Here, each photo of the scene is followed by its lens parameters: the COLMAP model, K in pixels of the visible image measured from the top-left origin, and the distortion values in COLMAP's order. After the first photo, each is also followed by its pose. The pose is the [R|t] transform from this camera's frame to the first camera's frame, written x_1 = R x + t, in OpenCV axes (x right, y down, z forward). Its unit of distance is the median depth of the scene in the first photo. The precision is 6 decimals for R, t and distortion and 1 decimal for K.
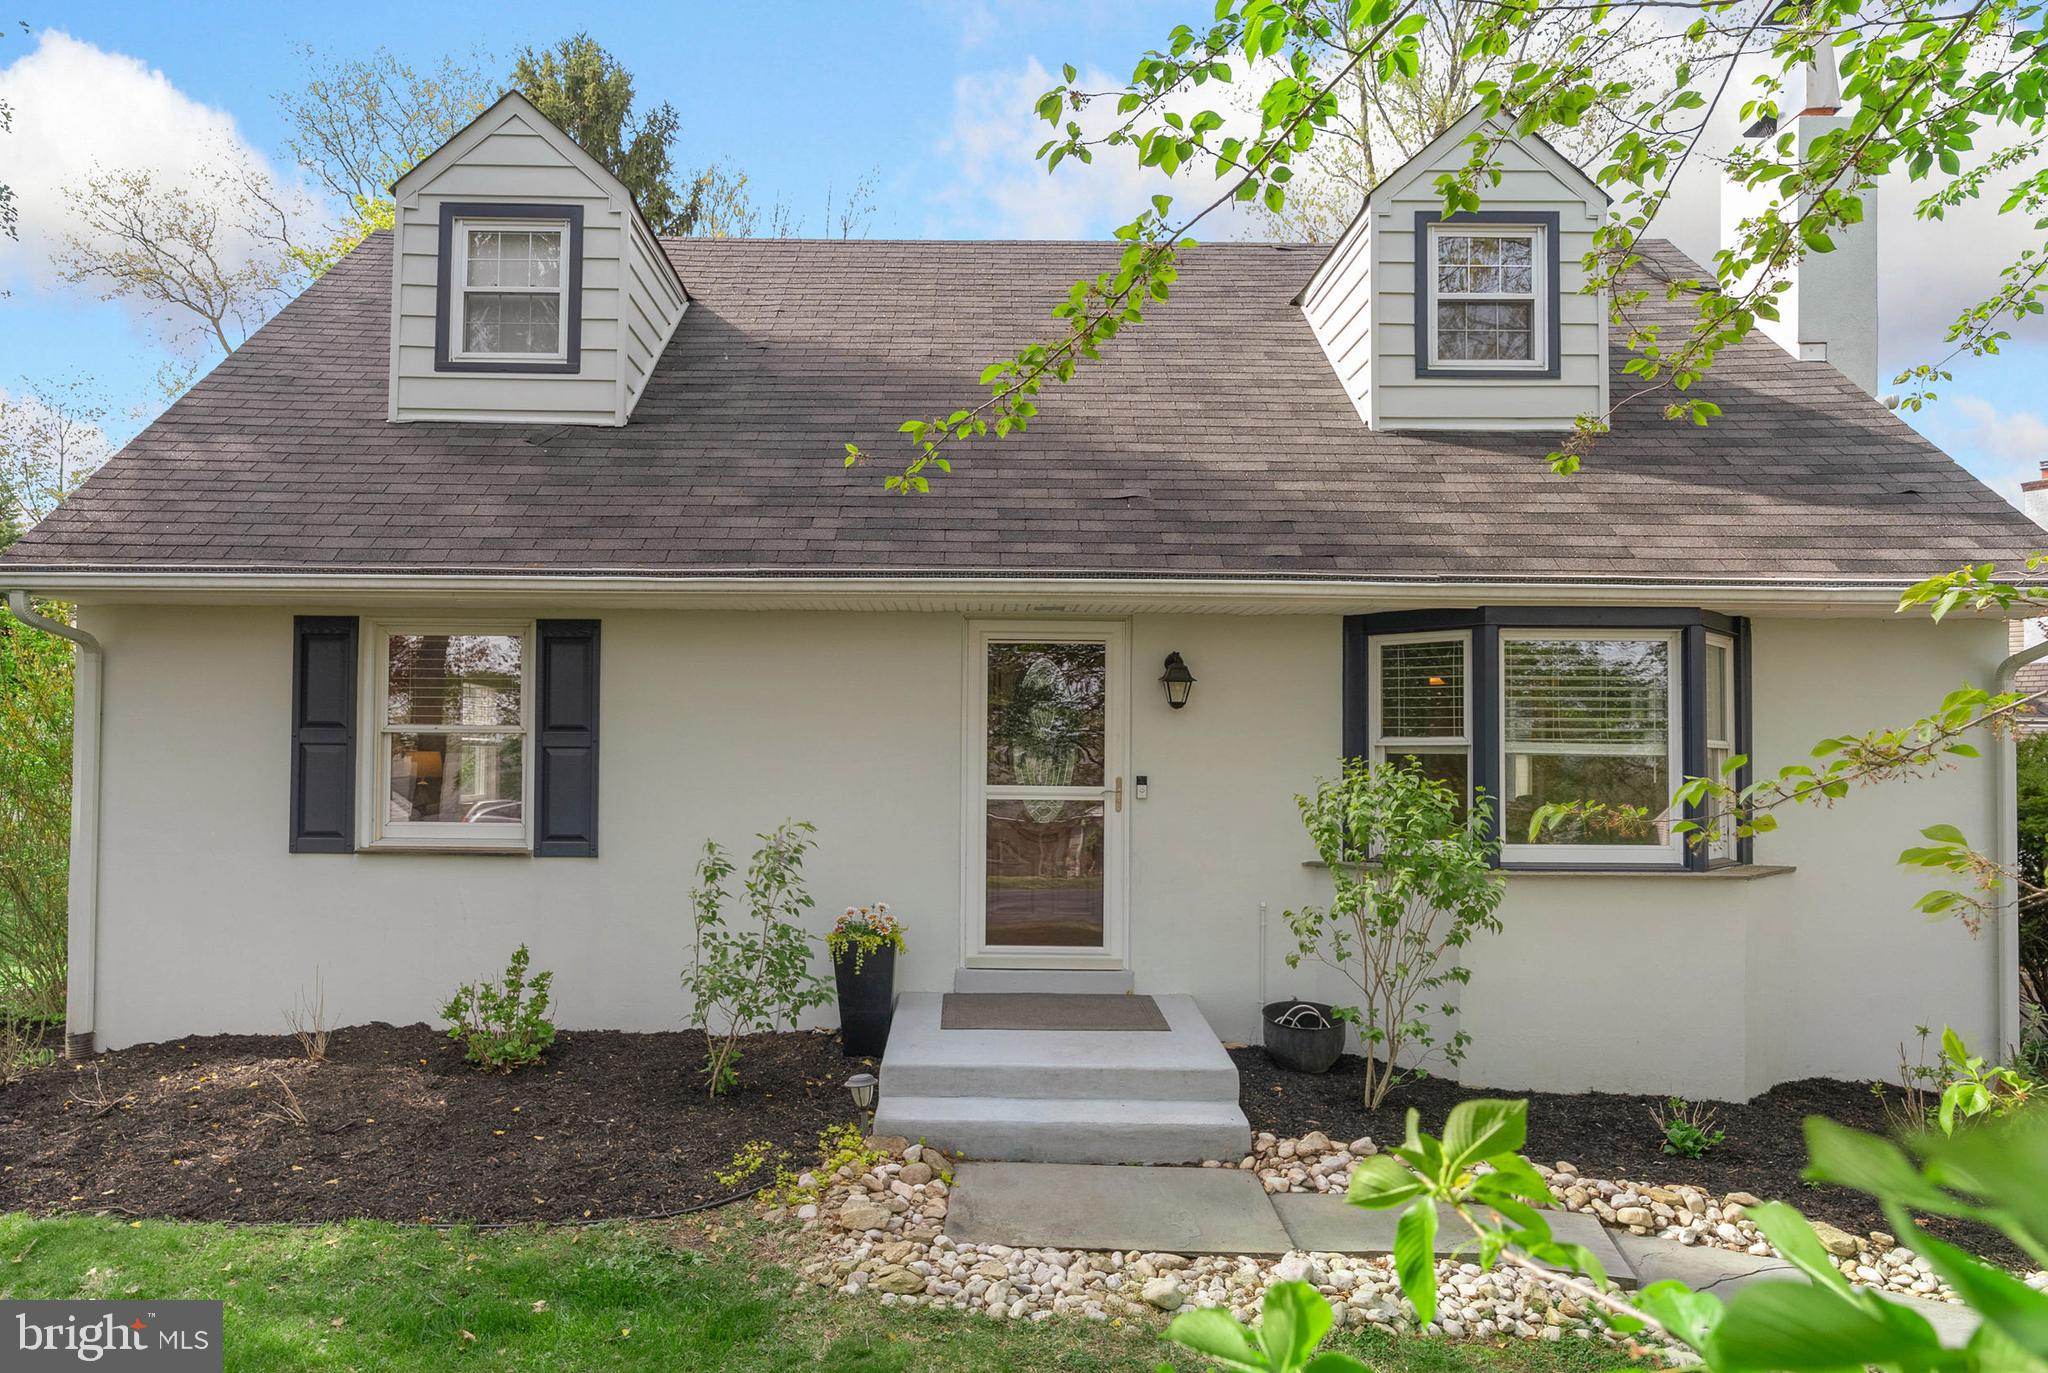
lens RADIAL K [[1202.3, 0, 1024.3], [0, 1202.3, 690.1], [0, 0, 1]] dist [0.008626, 0.001699]
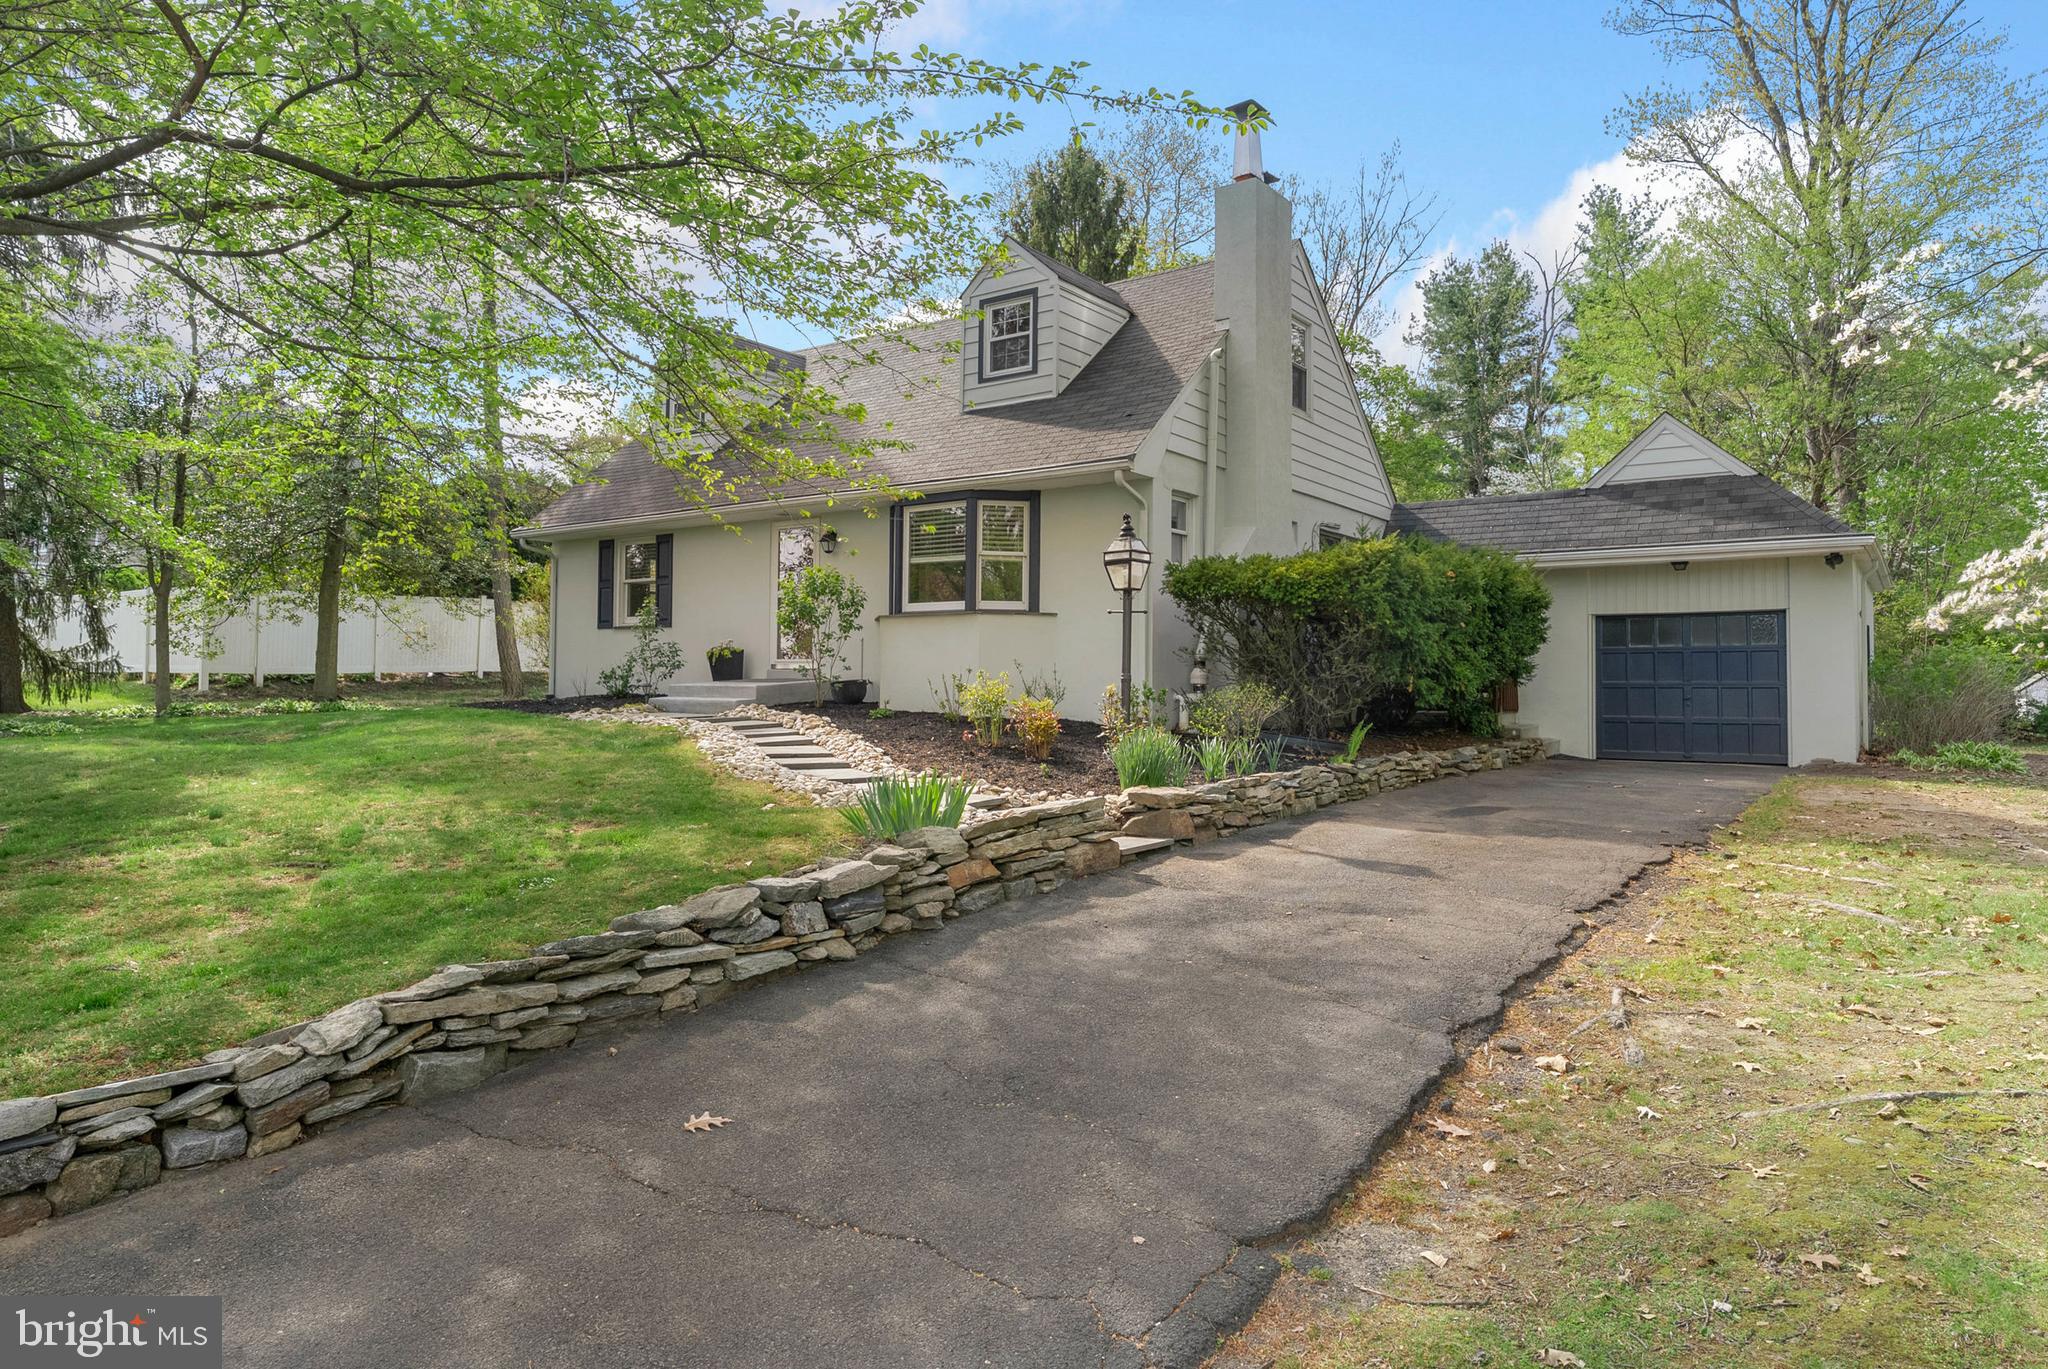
lens RADIAL K [[1202.3, 0, 1024.5], [0, 1202.3, 673.4], [0, 0, 1]] dist [0.008626, 0.001699]
pose [[0.814116, -0.006696, -0.580663, 1.734390], [0.015387, 0.999831, 0.010044, 0.222913], [0.580498, -0.017111, 0.814082, -0.644368]]
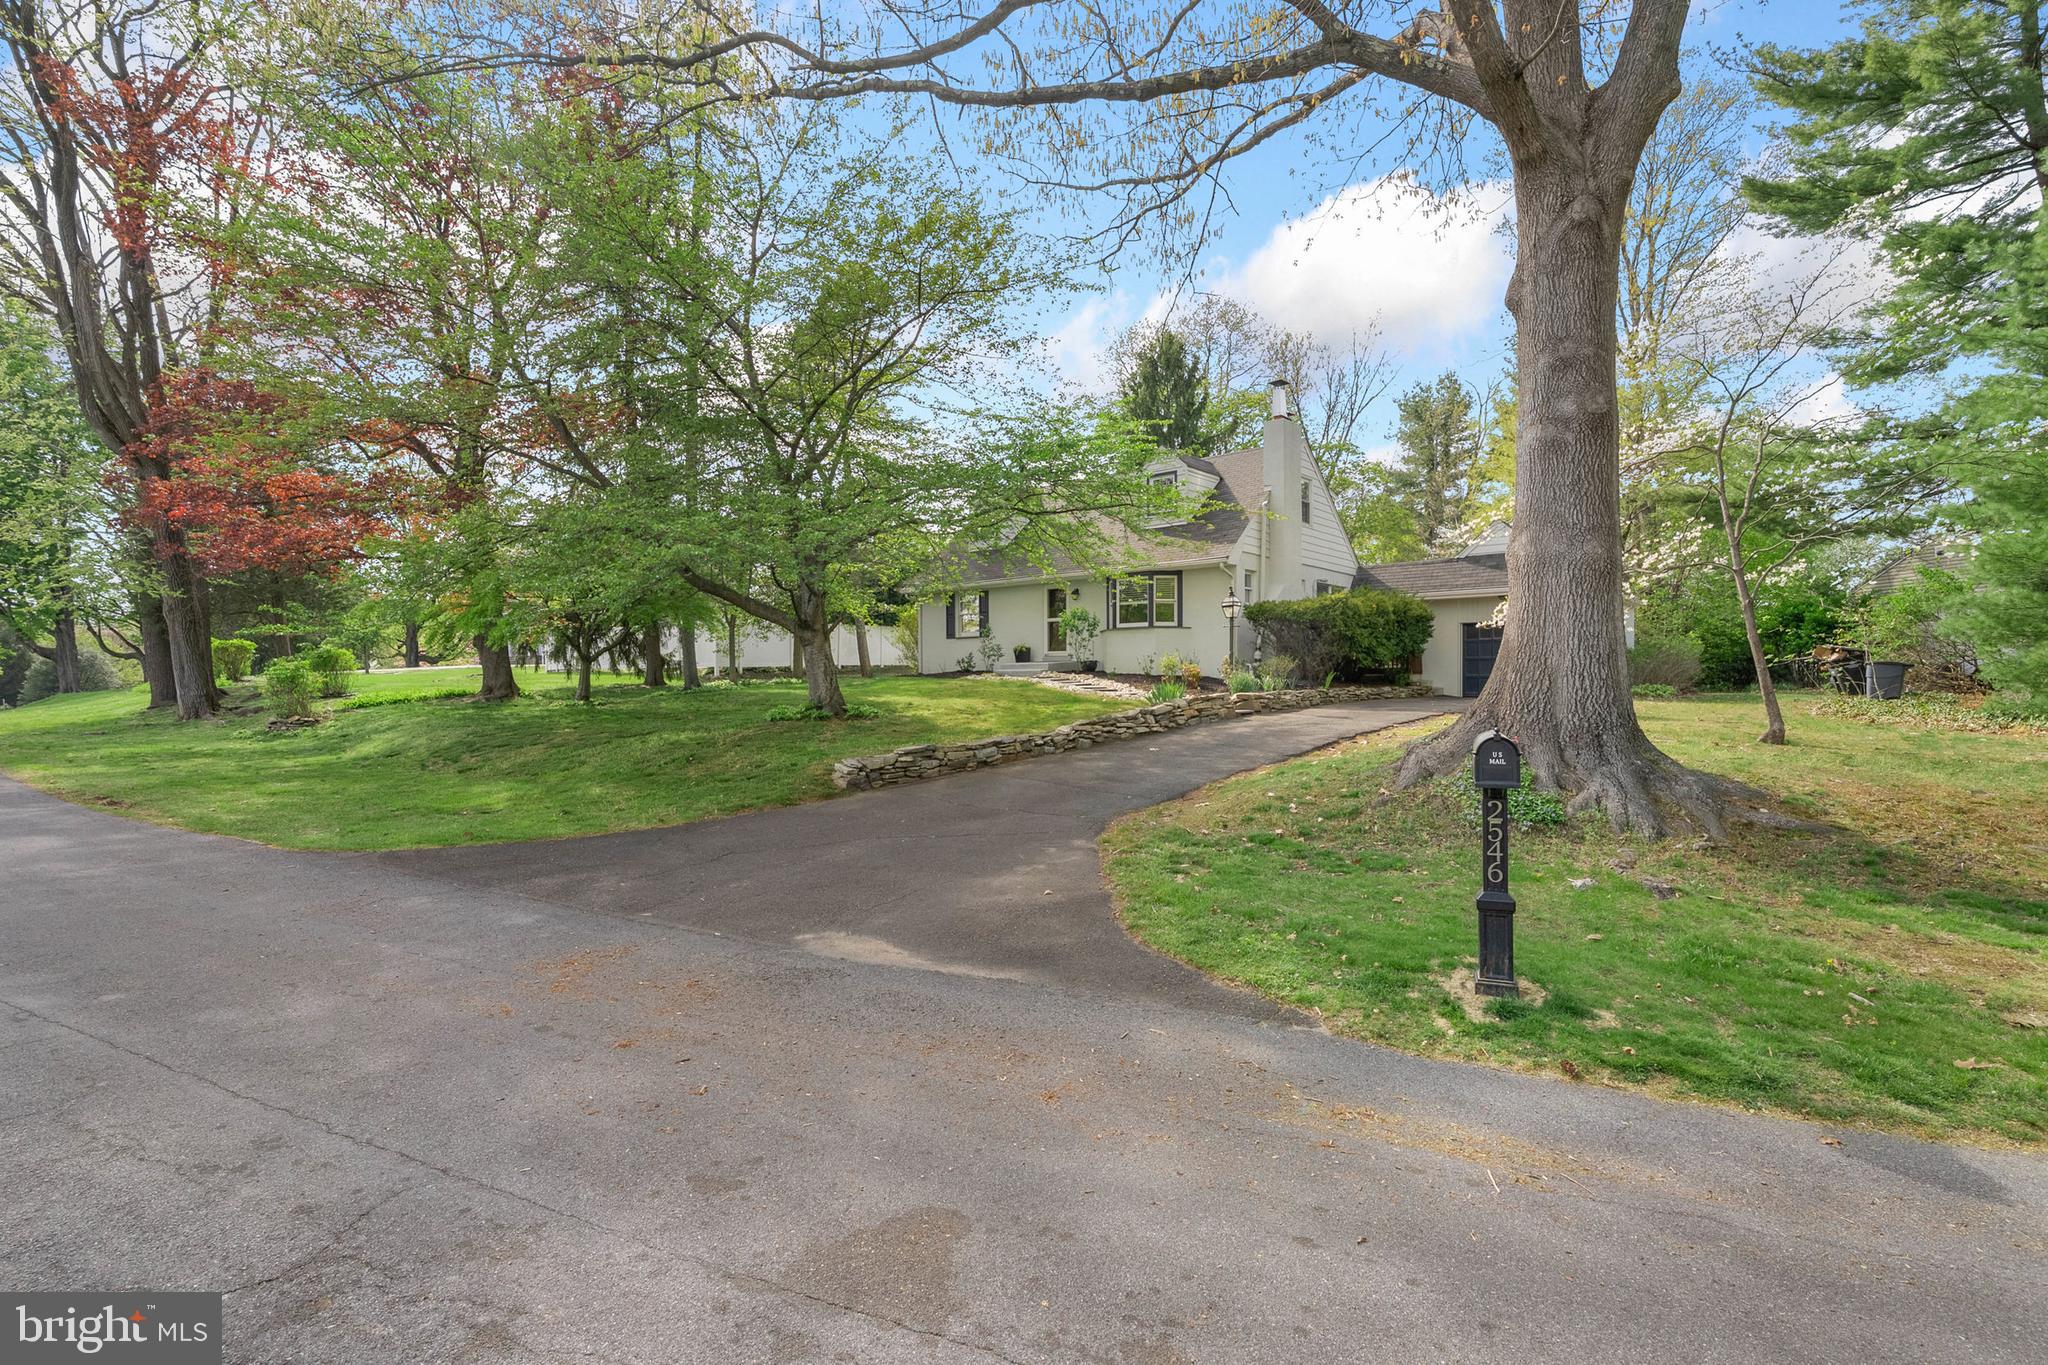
lens RADIAL K [[935.7, 0, 1022.2], [0, 935.7, 692.3], [0, 0, 1]] dist [-0.004404, -0.000327]
pose [[0.762274, -0.003753, -0.647244, 2.339310], [0.029453, 0.999148, 0.028894, 0.263078], [0.646584, -0.041088, 0.761735, -1.962075]]
